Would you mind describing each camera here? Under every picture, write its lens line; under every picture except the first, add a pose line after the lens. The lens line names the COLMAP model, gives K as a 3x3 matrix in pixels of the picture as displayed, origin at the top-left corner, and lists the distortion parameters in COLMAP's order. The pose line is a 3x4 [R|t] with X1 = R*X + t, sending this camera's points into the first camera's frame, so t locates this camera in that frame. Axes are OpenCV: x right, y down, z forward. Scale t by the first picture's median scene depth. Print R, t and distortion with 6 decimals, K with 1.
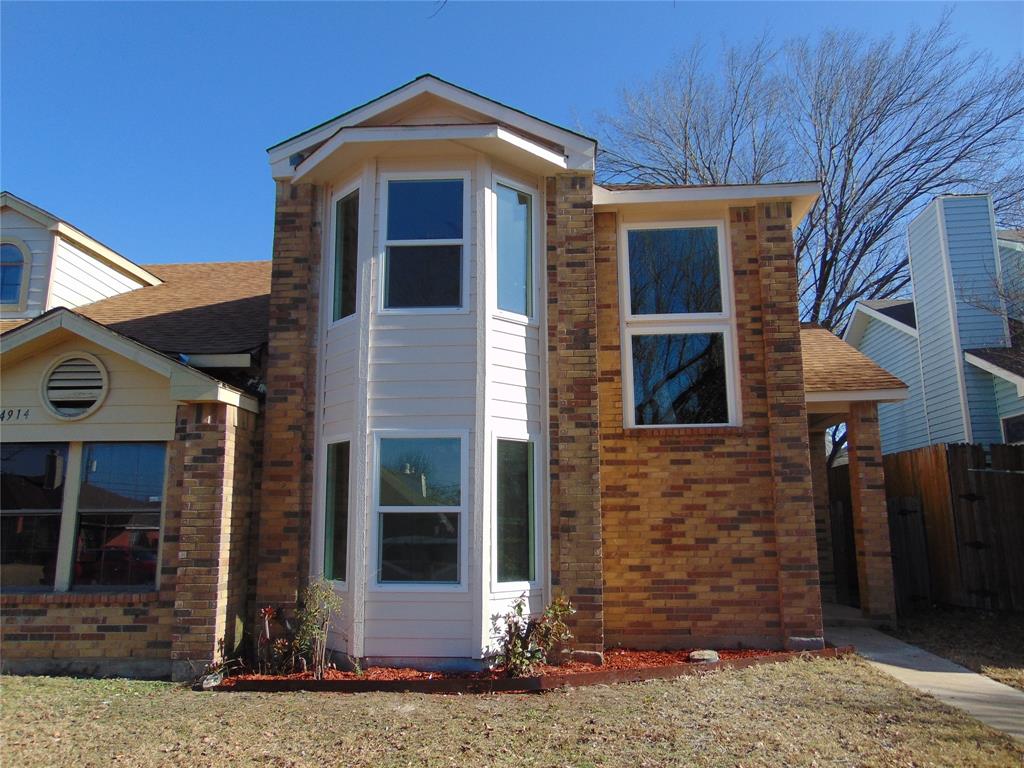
lens RADIAL K [[772.7, 0, 512.4], [0, 772.7, 388.0], [0, 0, 1]] dist [-0.026858, 0.074093]
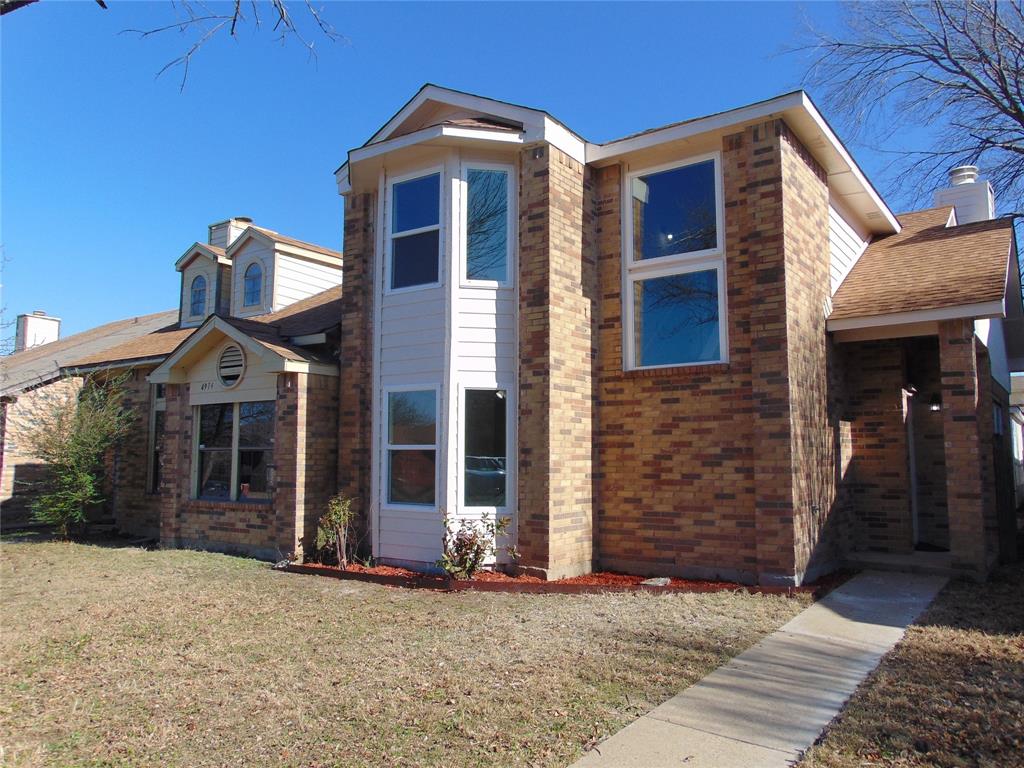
lens RADIAL K [[772.7, 0, 514.7], [0, 772.7, 388.3], [0, 0, 1]] dist [-0.026858, 0.074093]
pose [[0.854055, -0.040906, -0.518572, 0.618788], [0.086618, 0.994169, 0.064232, -0.005931], [0.512921, -0.099775, 0.852618, 0.011798]]
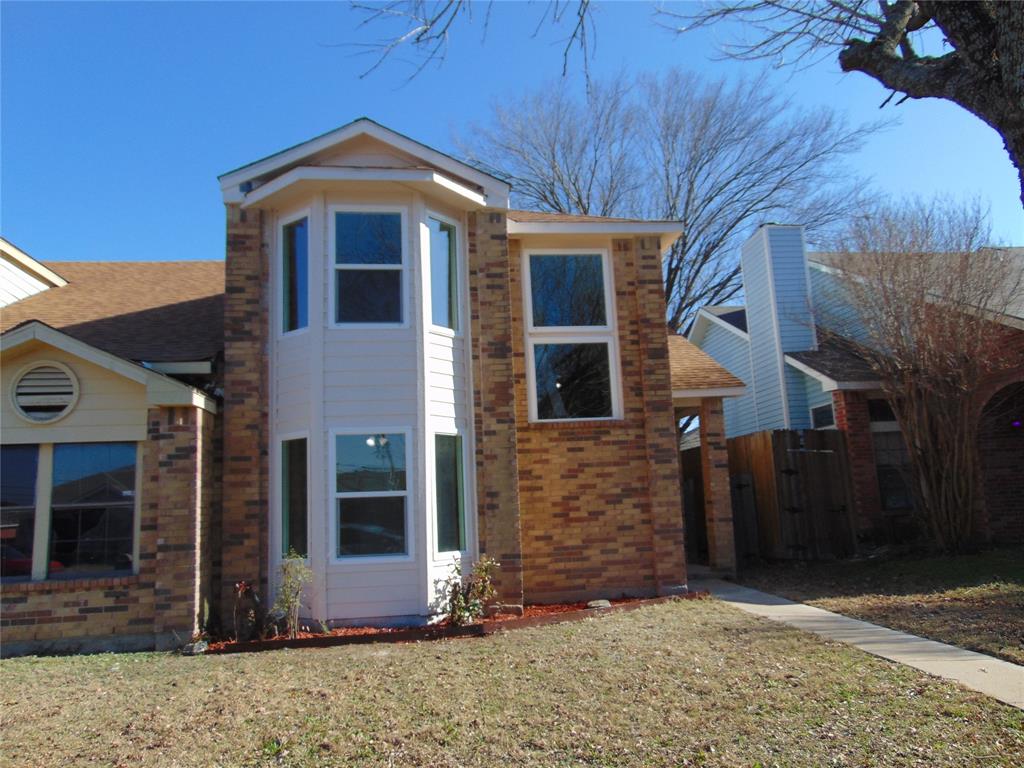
lens RADIAL K [[772.7, 0, 512.7], [0, 772.7, 389.6], [0, 0, 1]] dist [-0.026858, 0.074093]
pose [[0.980251, -0.006036, 0.197663, -0.127005], [0.002420, 0.999825, 0.018531, -0.022864], [-0.197741, -0.017687, 0.980095, -0.182601]]
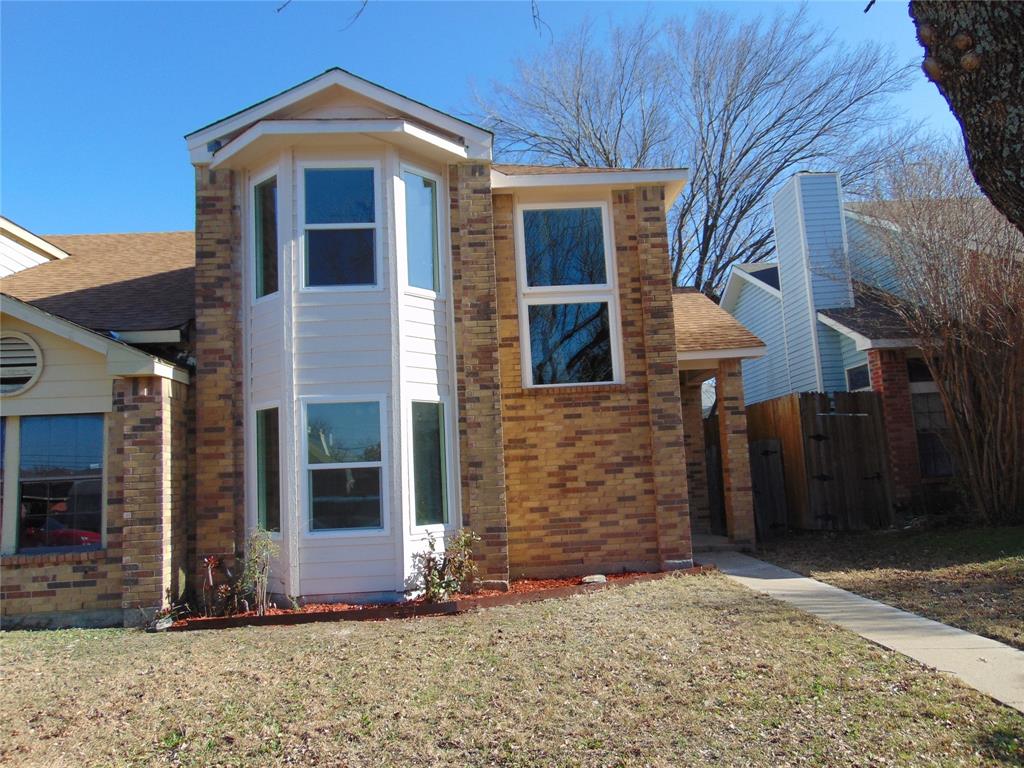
lens RADIAL K [[772.7, 0, 512.1], [0, 772.7, 388.2], [0, 0, 1]] dist [-0.026858, 0.074093]
pose [[0.992079, -0.028454, 0.122348, -0.010891], [0.021618, 0.998149, 0.056845, -0.013661], [-0.123739, -0.053750, 0.990858, -0.131589]]
